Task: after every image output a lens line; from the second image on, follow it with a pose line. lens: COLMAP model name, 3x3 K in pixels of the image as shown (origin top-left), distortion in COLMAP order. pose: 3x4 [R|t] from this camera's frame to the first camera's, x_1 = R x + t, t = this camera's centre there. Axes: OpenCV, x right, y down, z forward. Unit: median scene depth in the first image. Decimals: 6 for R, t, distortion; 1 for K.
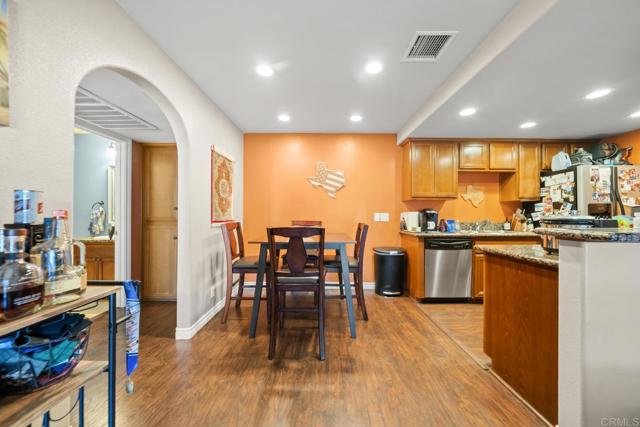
lens RADIAL K [[224.4, 0, 320.0], [0, 224.4, 213.5], [0, 0, 1]] dist [-0.000266, -0.000165]
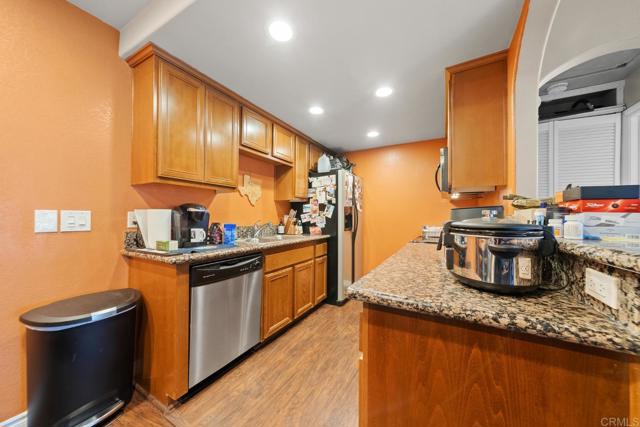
lens RADIAL K [[222.9, 0, 322.4], [0, 222.9, 216.0], [0, 0, 1]] dist [-0.001300, -0.000077]
pose [[0.482119, 0.005243, 0.876090, 0.170354], [-0.012718, 0.999919, 0.001014, 0.002697], [-0.876014, -0.011631, 0.482146, 0.479597]]
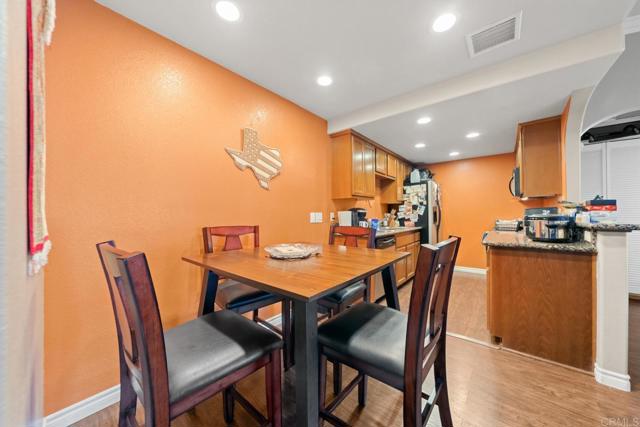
lens RADIAL K [[224.4, 0, 320.0], [0, 224.4, 213.5], [0, 0, 1]] dist [-0.000266, -0.000165]
pose [[0.632294, -0.002312, 0.774725, -0.388839], [0.001307, 0.999997, 0.001917, 0.000220], [-0.774727, -0.000200, 0.632295, 0.526910]]
